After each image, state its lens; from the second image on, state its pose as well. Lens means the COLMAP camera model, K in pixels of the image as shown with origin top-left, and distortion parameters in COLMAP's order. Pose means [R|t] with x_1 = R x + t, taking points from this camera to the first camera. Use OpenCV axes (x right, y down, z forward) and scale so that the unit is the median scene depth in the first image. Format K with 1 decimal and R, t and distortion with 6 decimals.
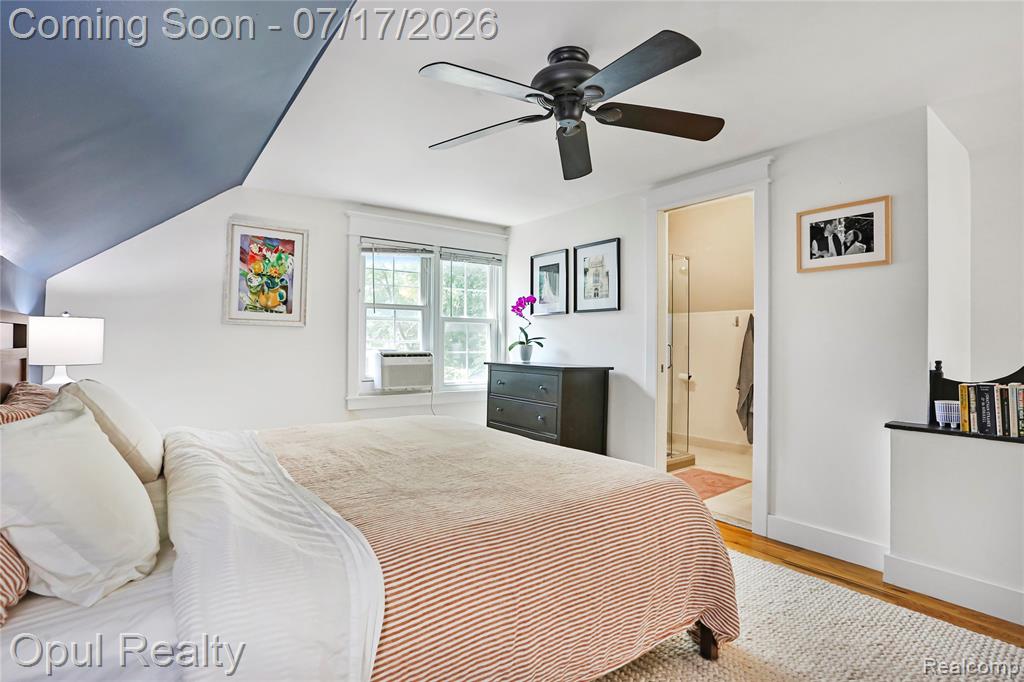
lens RADIAL K [[499.8, 0, 513.1], [0, 499.8, 337.1], [0, 0, 1]] dist [-0.055302, 0.023431]
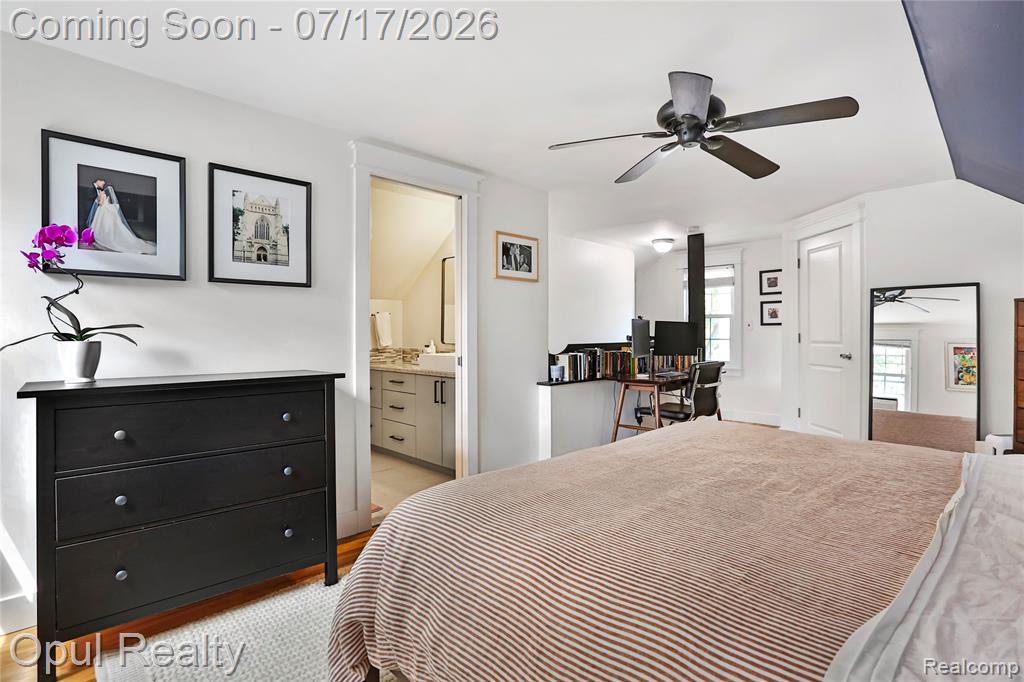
lens RADIAL K [[499.8, 0, 513.1], [0, 499.8, 337.1], [0, 0, 1]] dist [-0.055302, 0.023431]
pose [[-0.128823, -0.005990, 0.991649, -0.525564], [-0.002393, 0.999981, 0.005730, 0.010696], [-0.991665, -0.001635, -0.128835, 0.836465]]
